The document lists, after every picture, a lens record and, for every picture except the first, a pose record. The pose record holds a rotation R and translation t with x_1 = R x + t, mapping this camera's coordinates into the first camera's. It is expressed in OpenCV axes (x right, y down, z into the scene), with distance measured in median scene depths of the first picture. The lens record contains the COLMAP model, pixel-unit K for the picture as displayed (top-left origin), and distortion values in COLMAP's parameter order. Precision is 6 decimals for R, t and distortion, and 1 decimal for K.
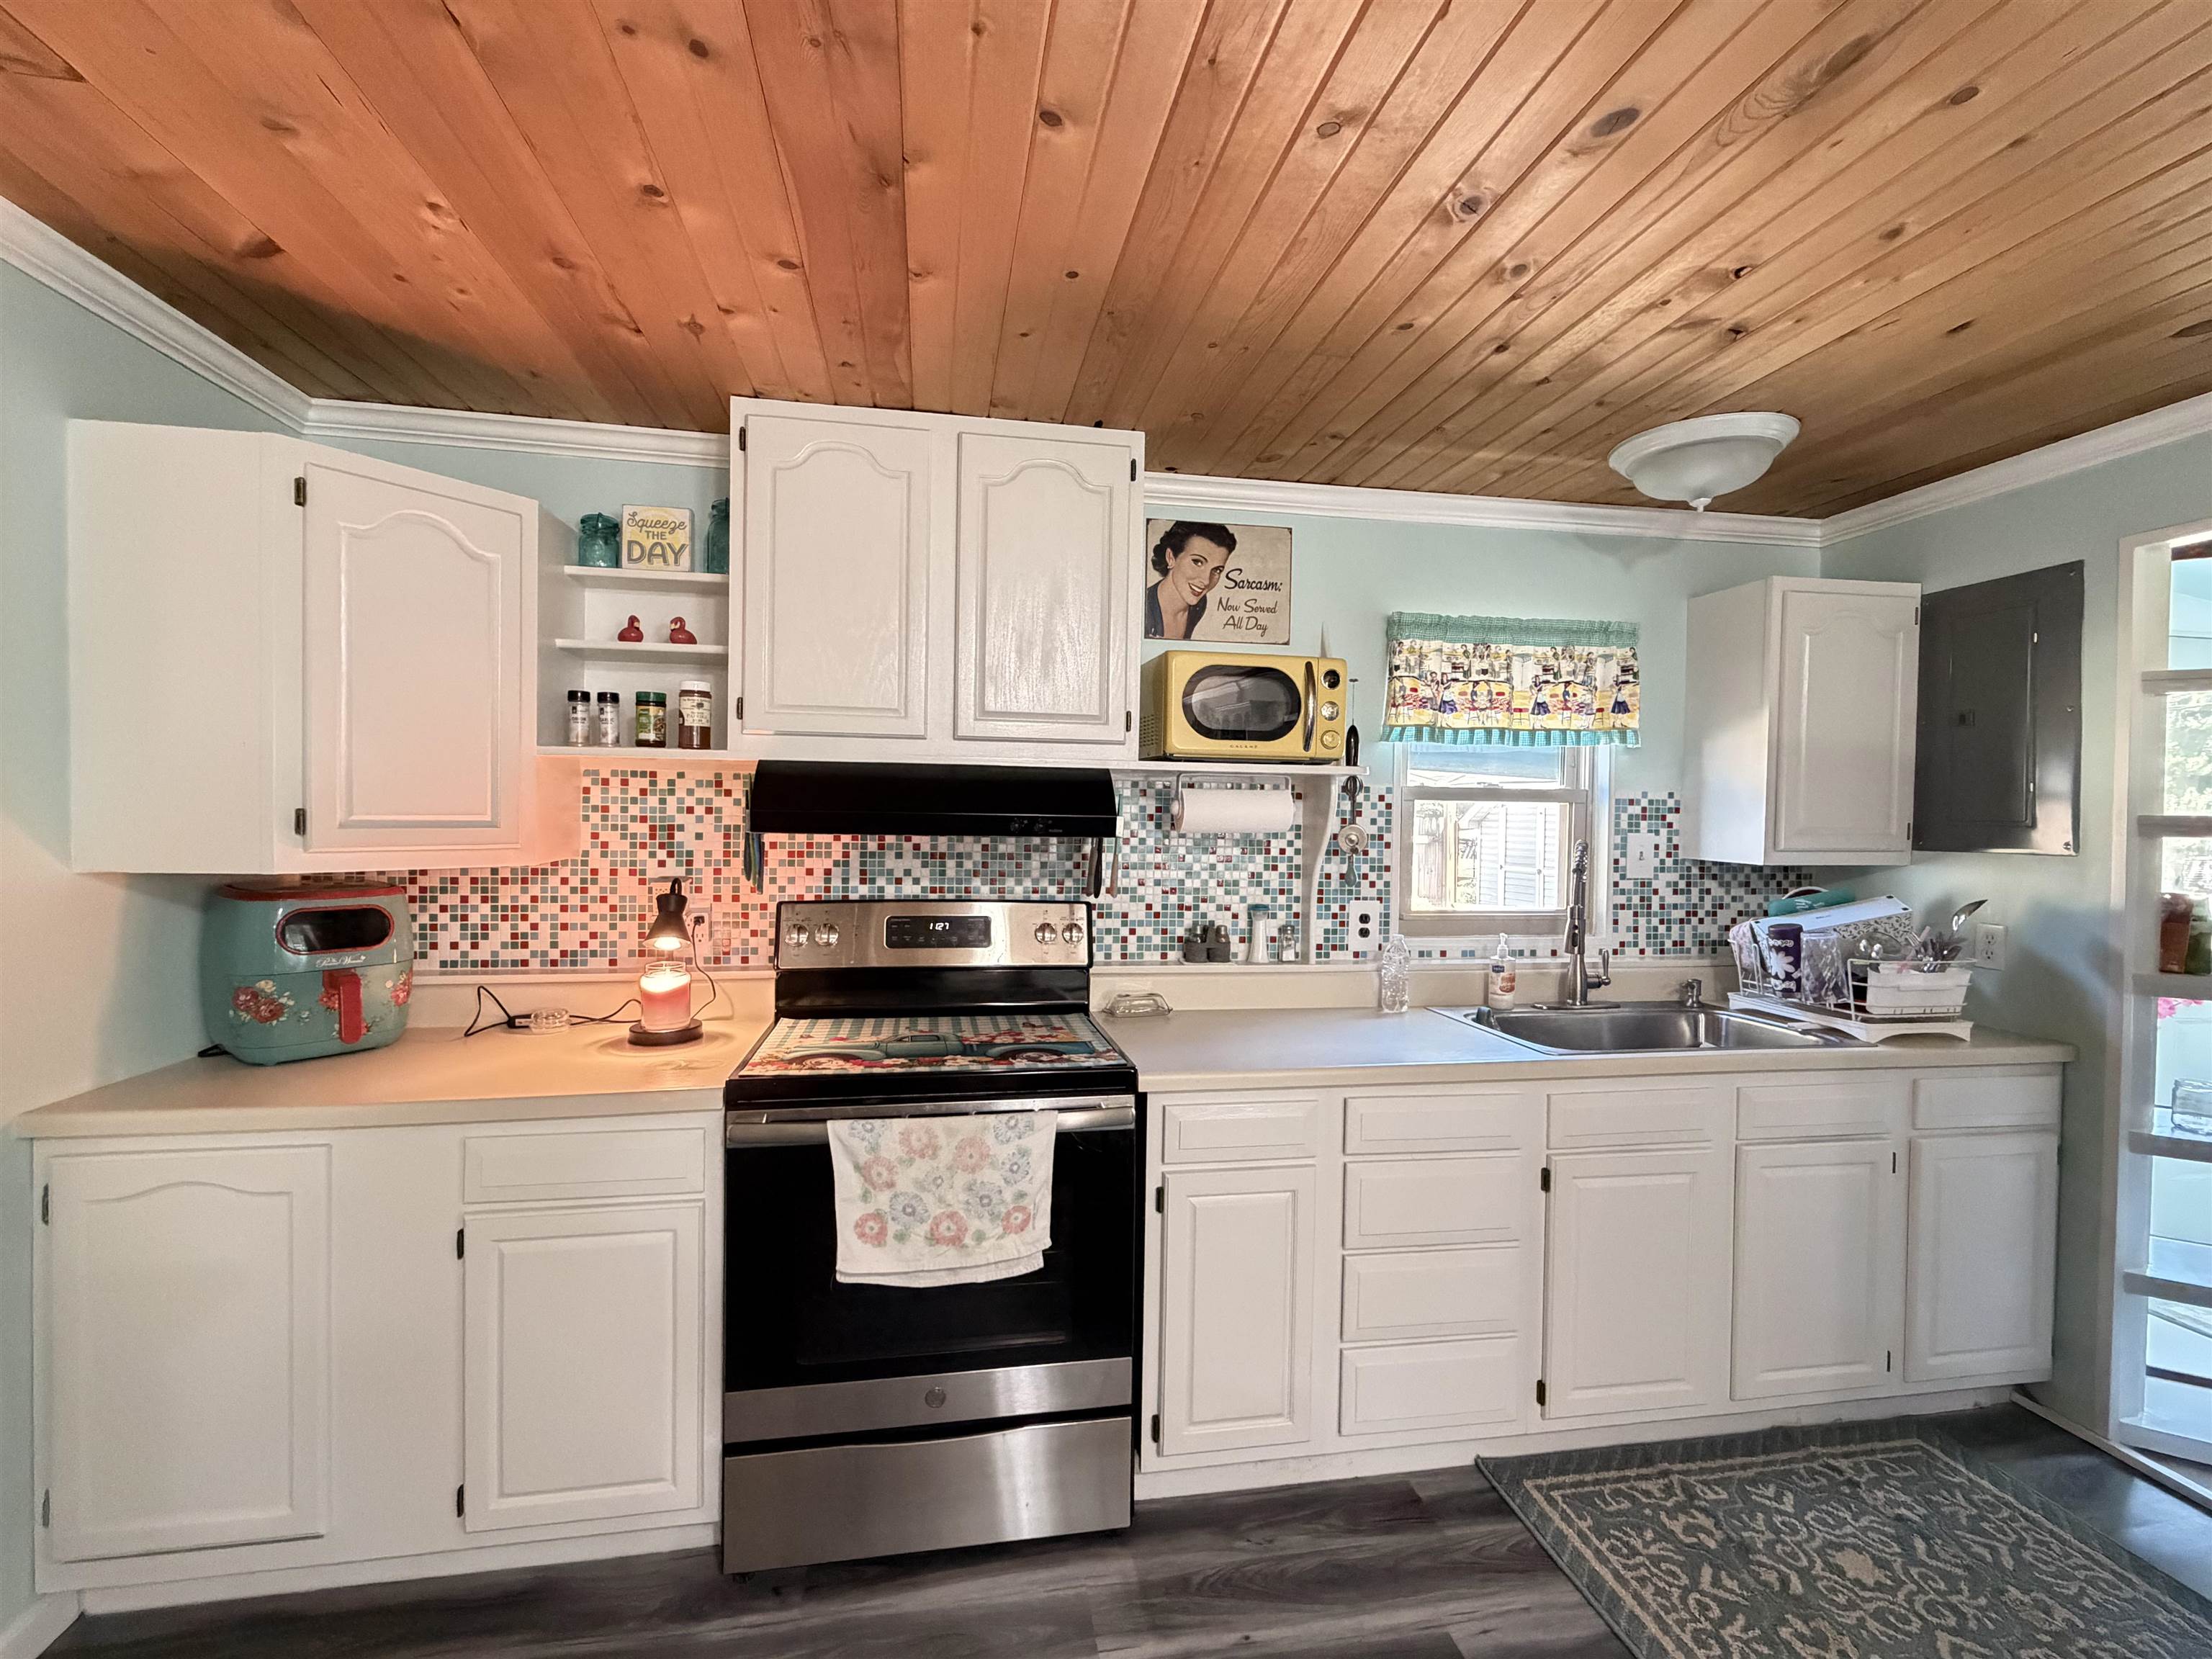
lens RADIAL K [[985.6, 0, 1110.8], [0, 985.6, 829.0], [0, 0, 1]] dist [-0.000891, 0.000493]
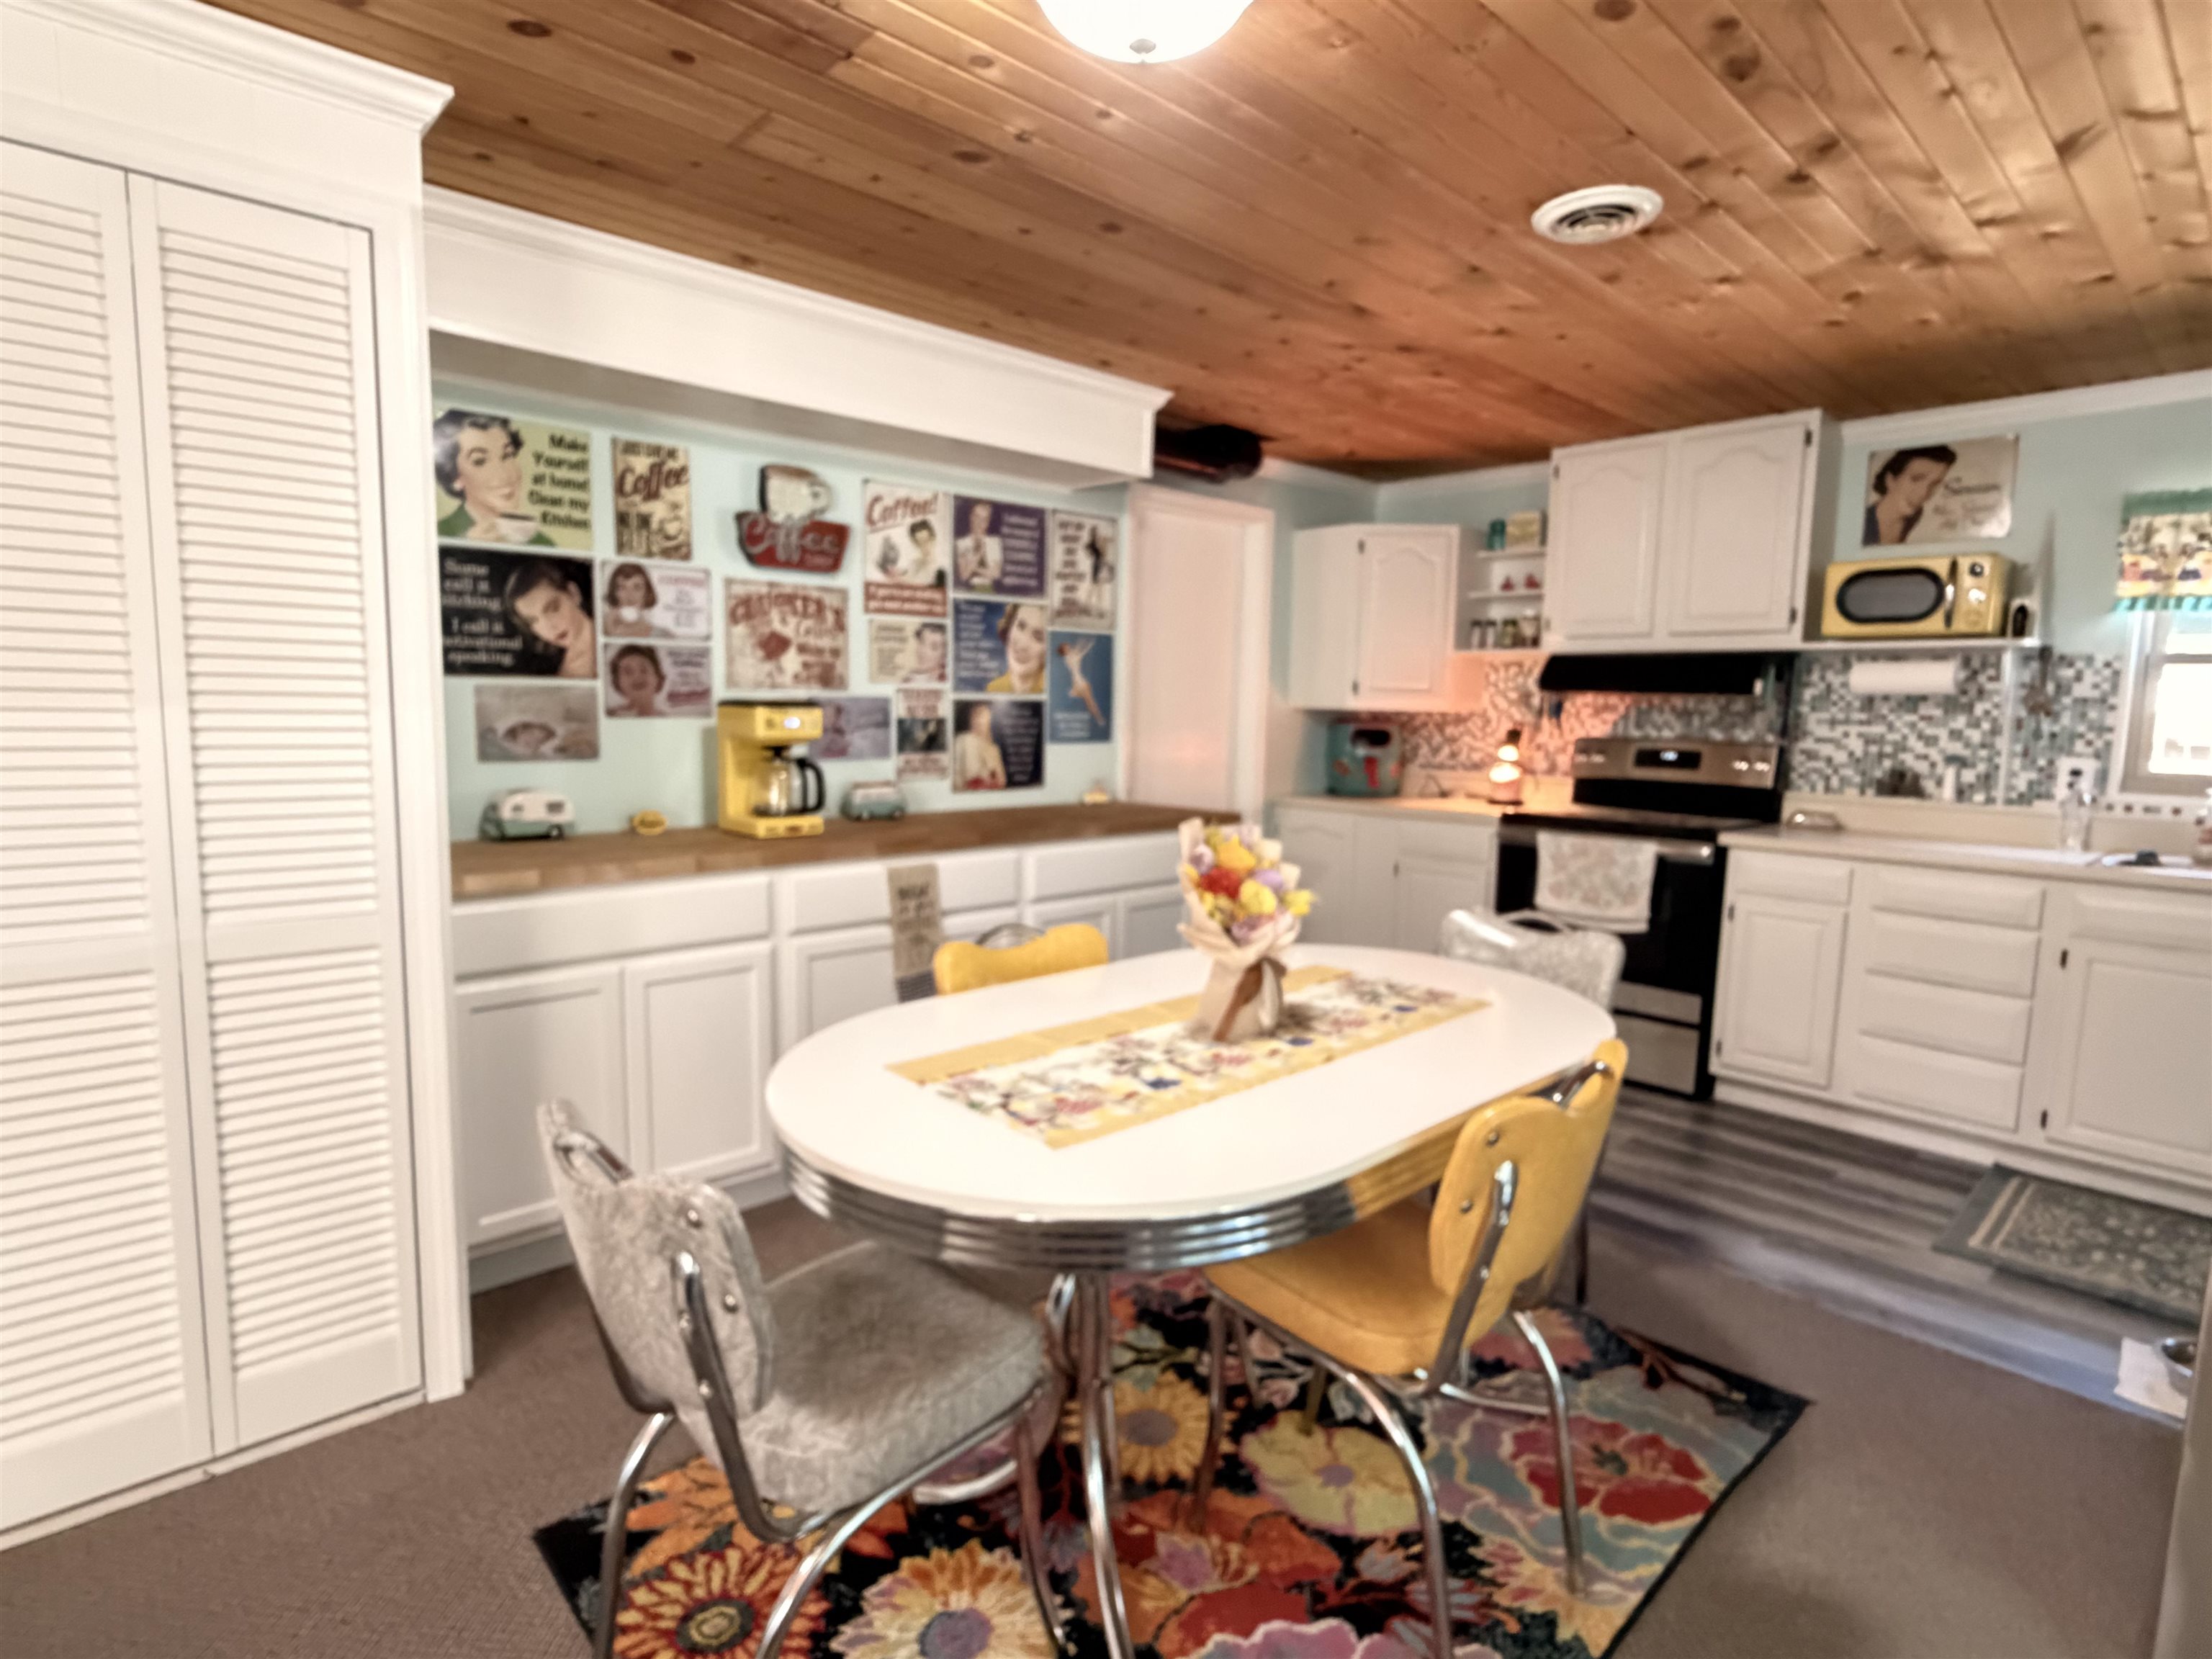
lens RADIAL K [[1150.7, 0, 1105.0], [0, 1150.7, 830.4], [0, 0, 1]] dist [-0.003839, 0.002140]
pose [[0.544993, 0.086818, -0.833933, 0.875401], [-0.027030, 0.995927, 0.086018, 0.085107], [0.838005, -0.024338, 0.545120, -0.752931]]
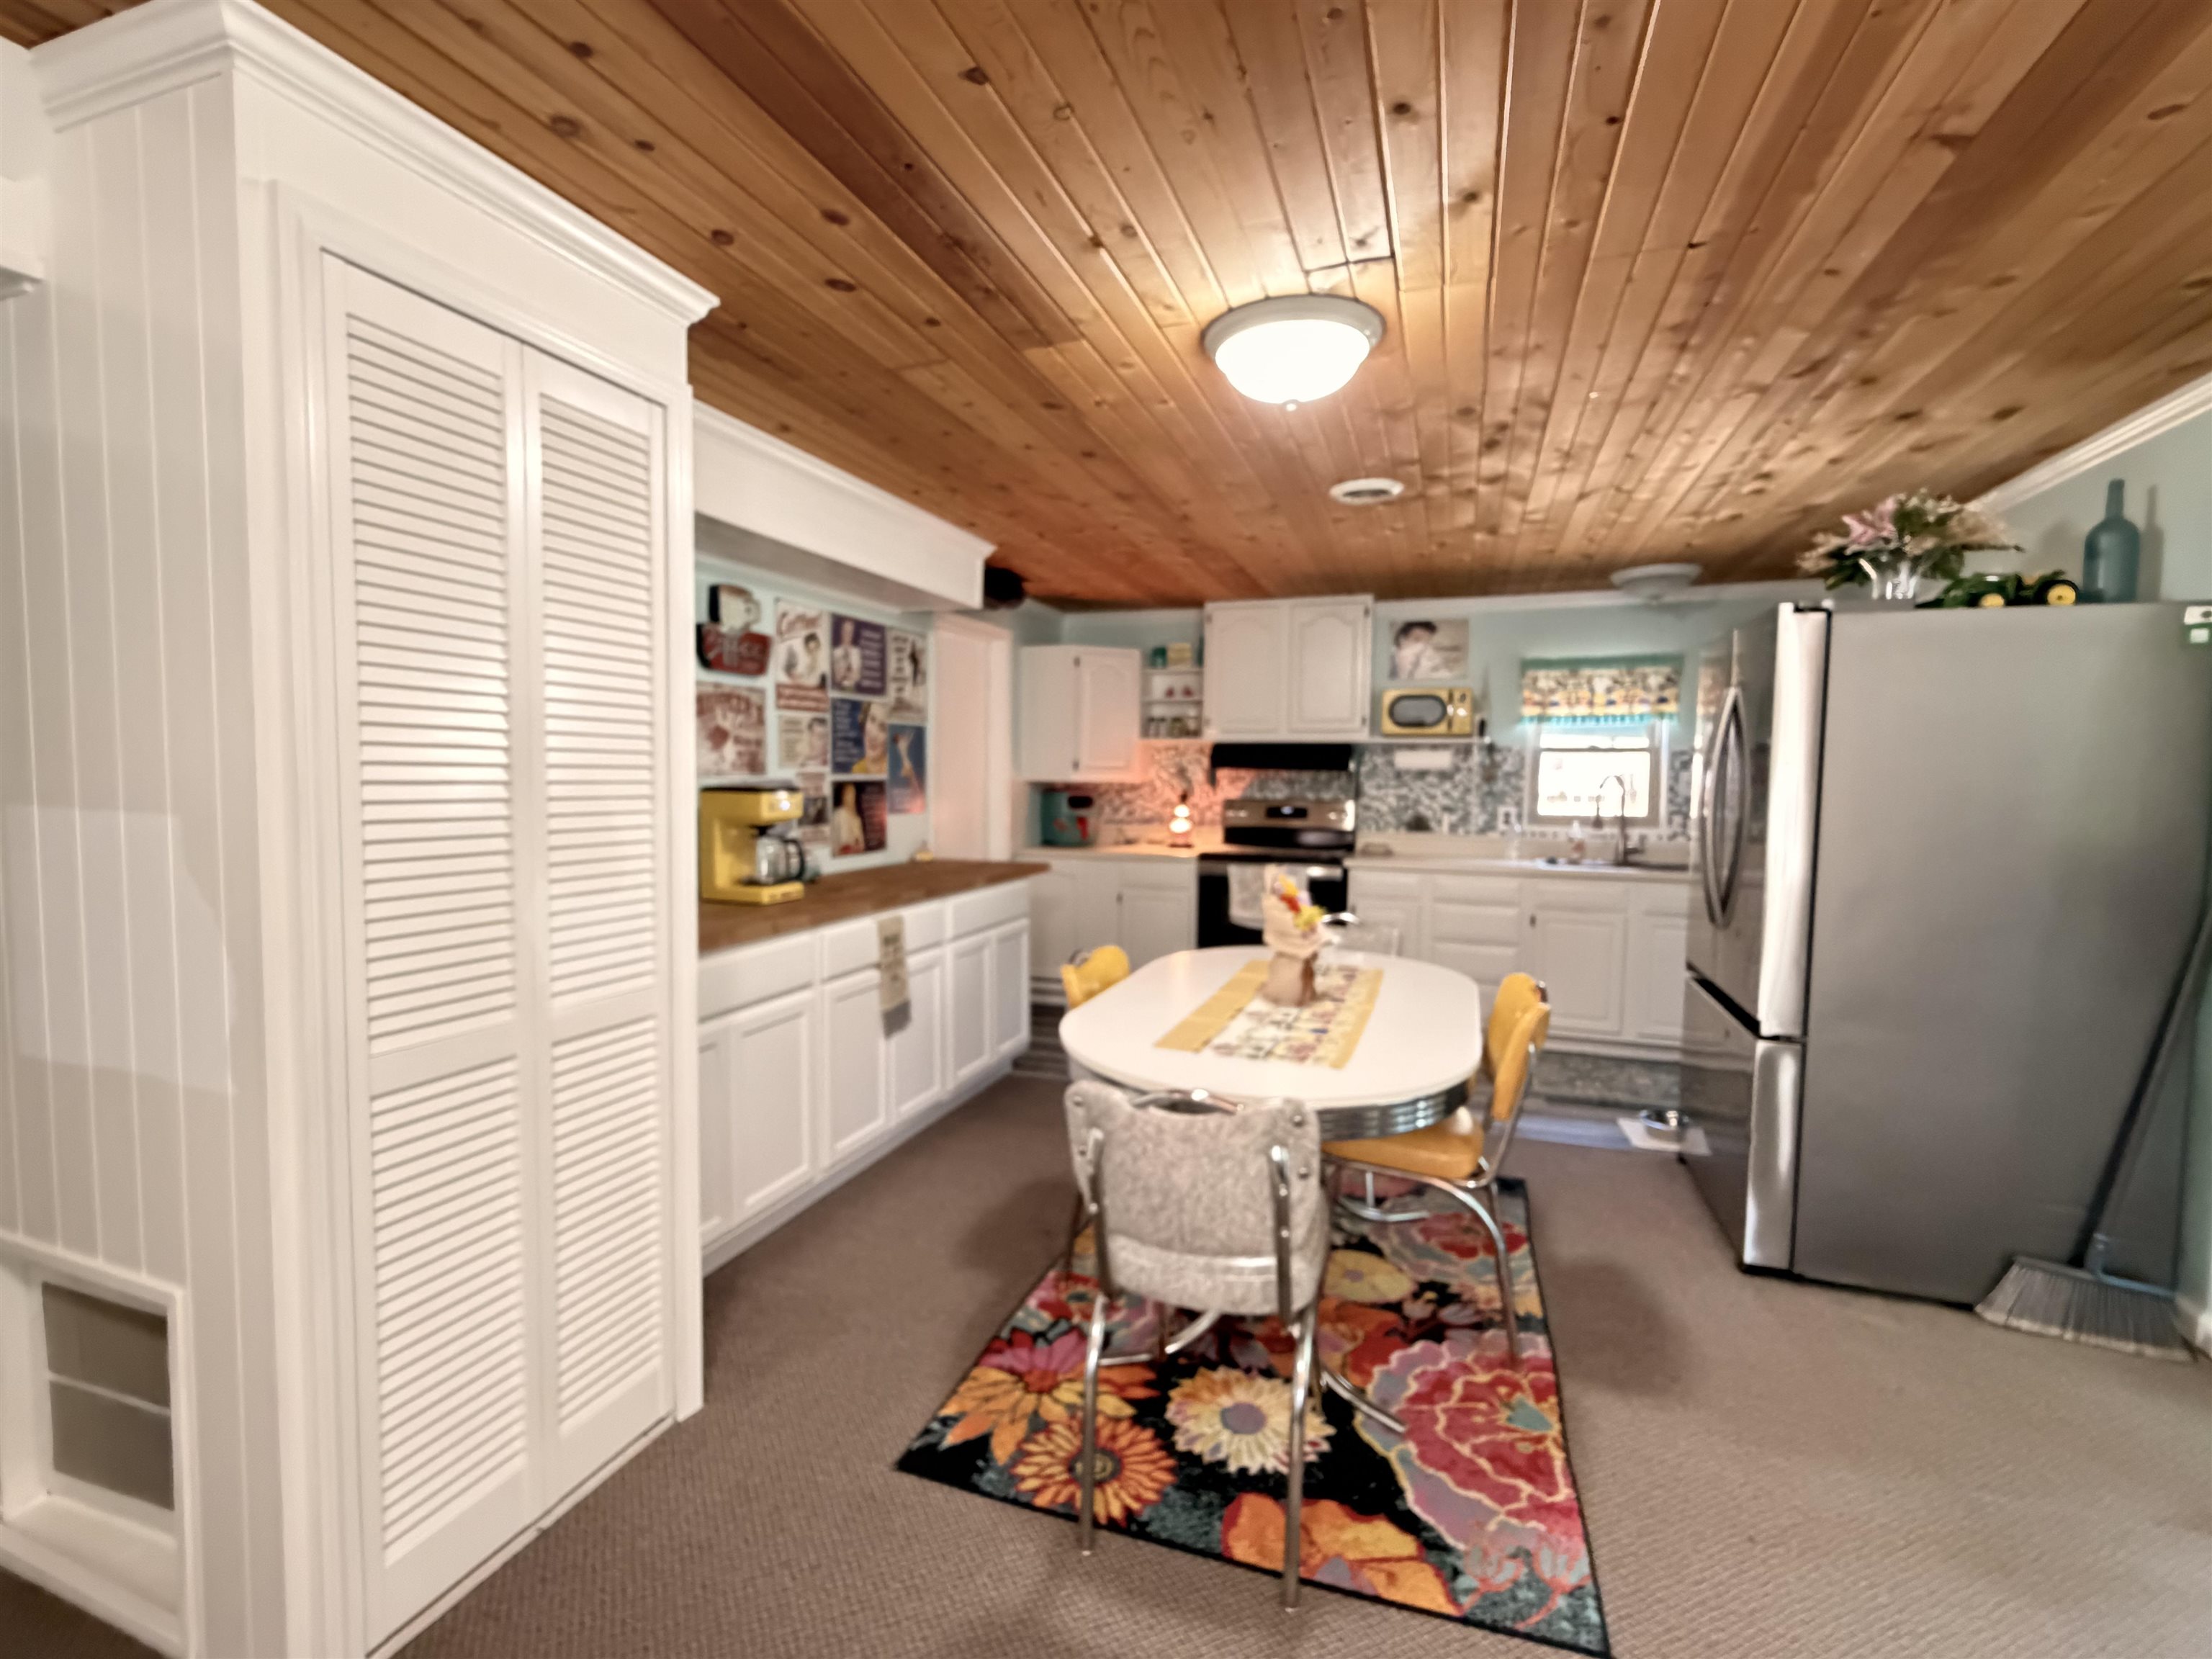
lens RADIAL K [[985.6, 0, 1110.2], [0, 985.6, 827.1], [0, 0, 1]] dist [-0.000891, 0.000493]
pose [[0.869724, 0.021123, -0.493086, 0.623983], [-0.007064, 0.999514, 0.030358, 0.071493], [0.493488, -0.022920, 0.869451, -1.263574]]
